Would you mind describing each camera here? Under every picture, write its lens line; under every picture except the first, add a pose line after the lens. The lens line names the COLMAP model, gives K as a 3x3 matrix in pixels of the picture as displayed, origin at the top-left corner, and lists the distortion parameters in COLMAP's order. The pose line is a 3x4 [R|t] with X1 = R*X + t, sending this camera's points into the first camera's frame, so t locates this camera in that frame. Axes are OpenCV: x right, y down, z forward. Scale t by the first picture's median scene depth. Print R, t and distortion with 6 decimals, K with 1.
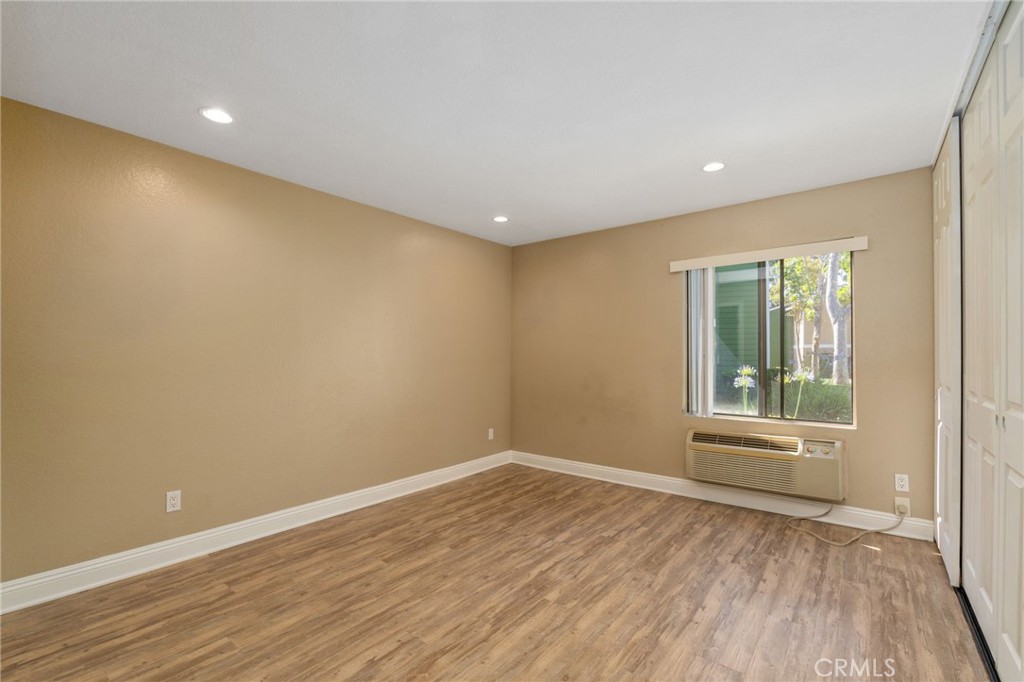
lens RADIAL K [[449.8, 0, 507.2], [0, 449.8, 350.7], [0, 0, 1]] dist [-0.007954, 0.001722]
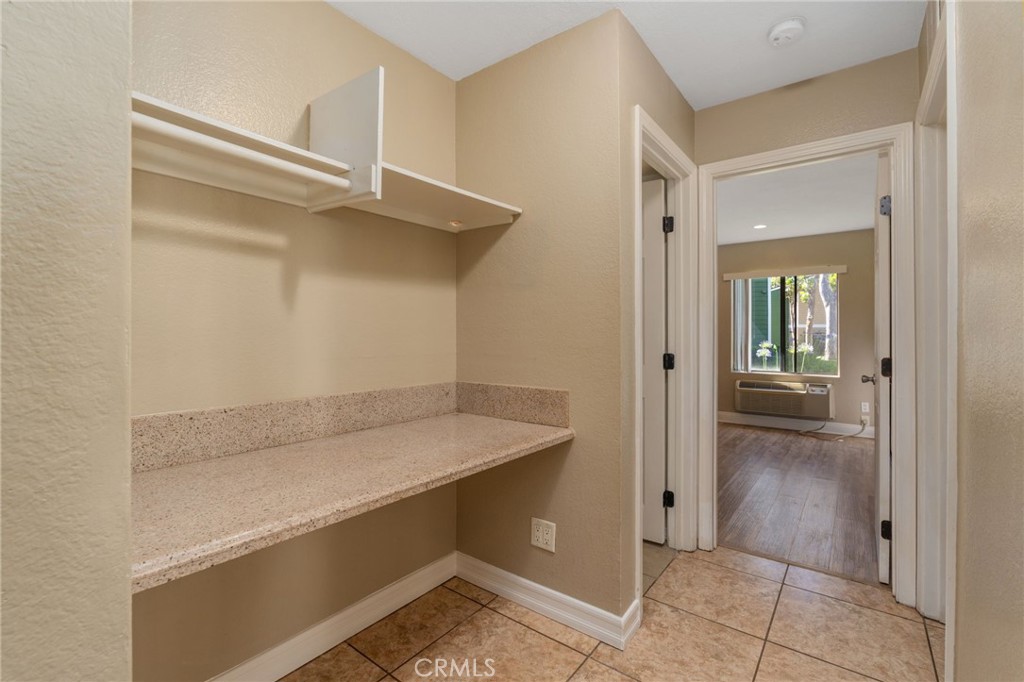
lens RADIAL K [[449.8, 0, 517.1], [0, 449.8, 334.2], [0, 0, 1]] dist [-0.007954, 0.001722]
pose [[0.999641, -0.002676, 0.026662, -0.090444], [0.002483, 0.999970, 0.007277, -0.000405], [-0.026681, -0.007208, 0.999618, -0.123393]]
